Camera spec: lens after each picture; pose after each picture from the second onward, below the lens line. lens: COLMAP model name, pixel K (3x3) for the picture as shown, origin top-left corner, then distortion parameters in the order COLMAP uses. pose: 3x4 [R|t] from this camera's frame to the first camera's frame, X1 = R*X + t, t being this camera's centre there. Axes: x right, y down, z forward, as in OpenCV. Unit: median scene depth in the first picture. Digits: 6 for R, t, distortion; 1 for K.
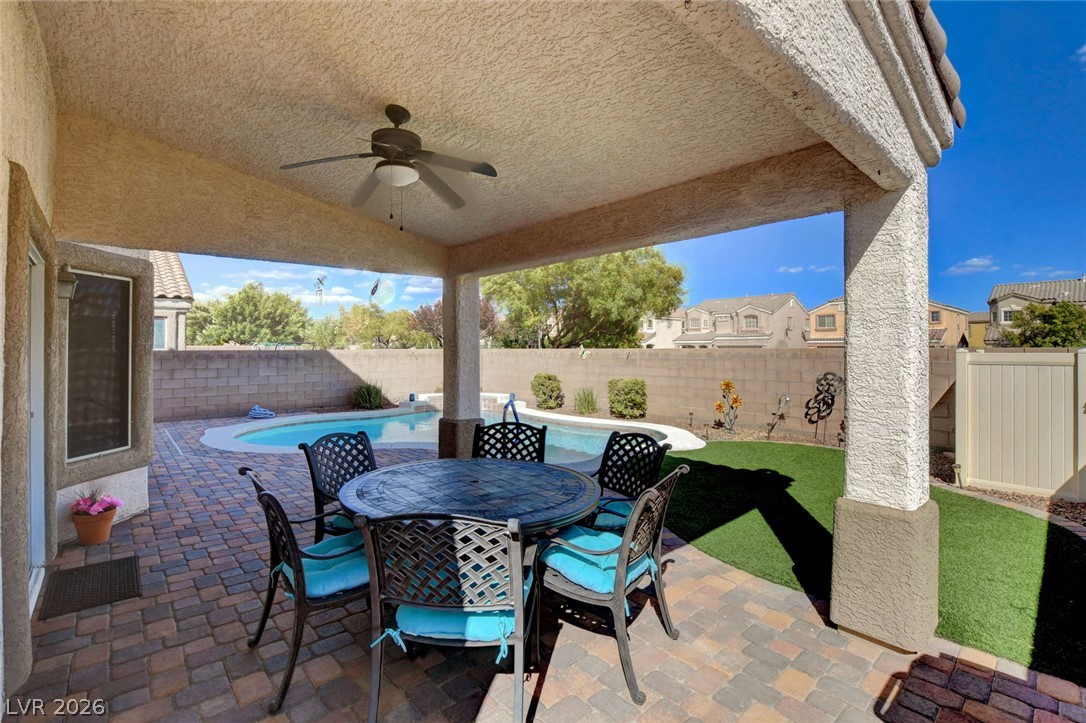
lens RADIAL K [[497.5, 0, 536.2], [0, 497.5, 361.2], [0, 0, 1]] dist [-0.030040, 0.001474]
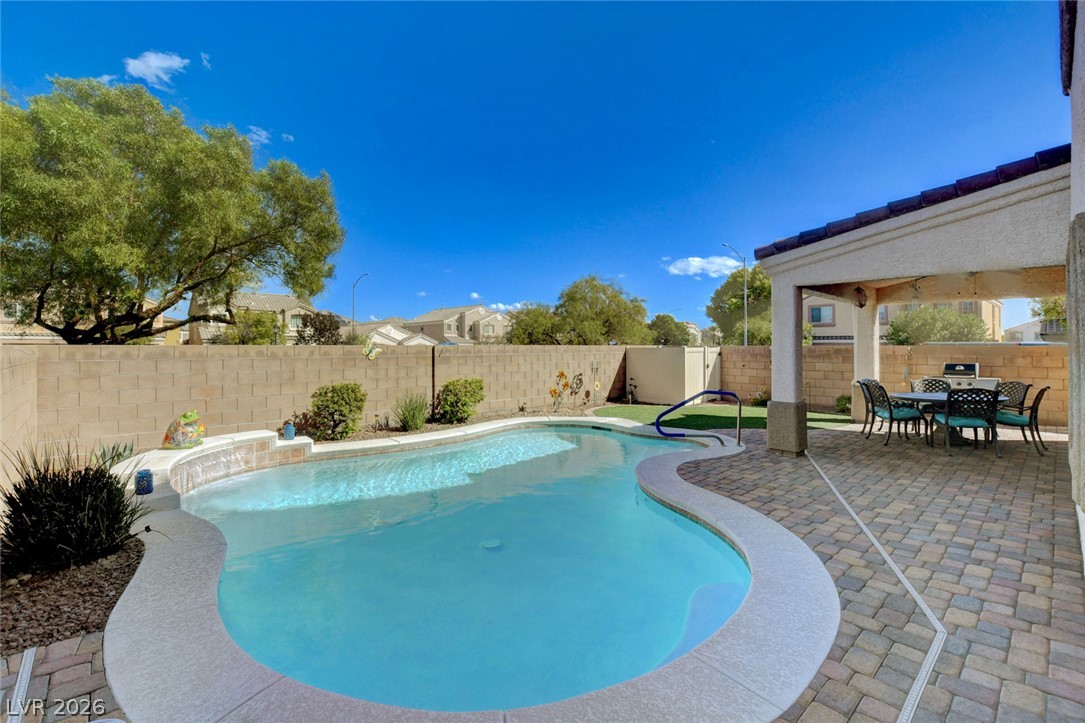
lens RADIAL K [[497.0, 0, 535.7], [0, 497.0, 361.2], [0, 0, 1]] dist [-0.030040, 0.001474]
pose [[-0.024814, -0.026067, 0.999352, -0.618606], [0.020009, 0.999447, 0.026567, -0.015805], [-0.999492, 0.020656, -0.024279, 0.767119]]
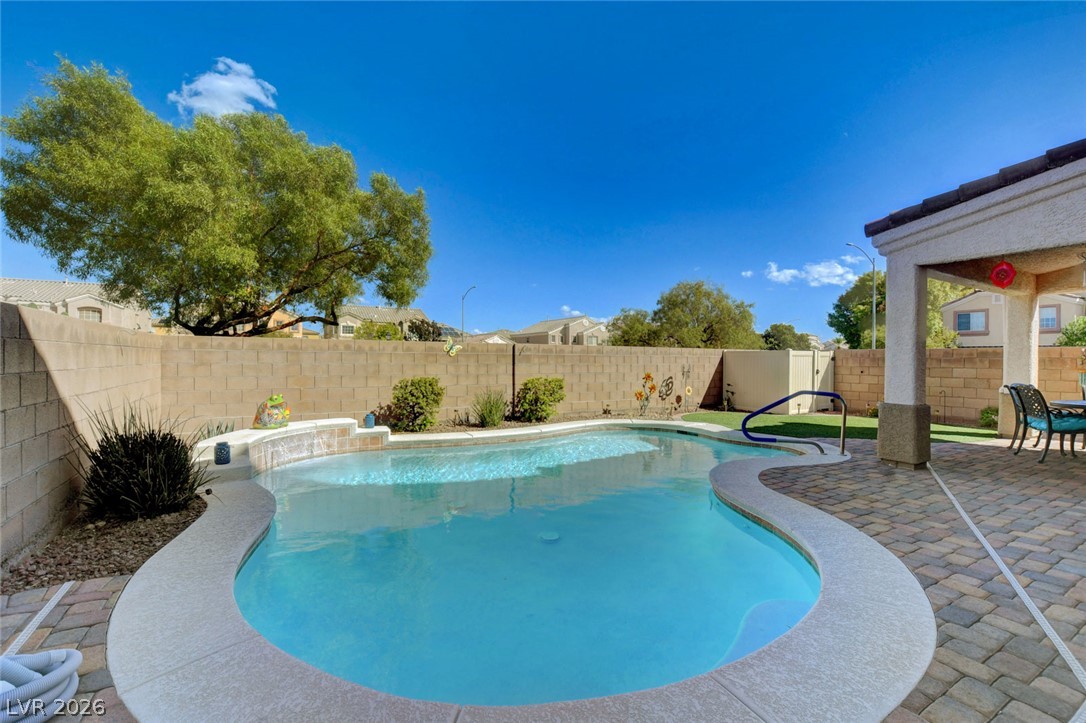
lens RADIAL K [[488.0, 0, 535.7], [0, 488.0, 382.2], [0, 0, 1]] dist [-0.037065, 0.005920]
pose [[0.193191, -0.040243, 0.980336, -0.584179], [0.012766, 0.999177, 0.038500, 0.007982], [-0.981078, 0.005077, 0.193546, 0.726480]]
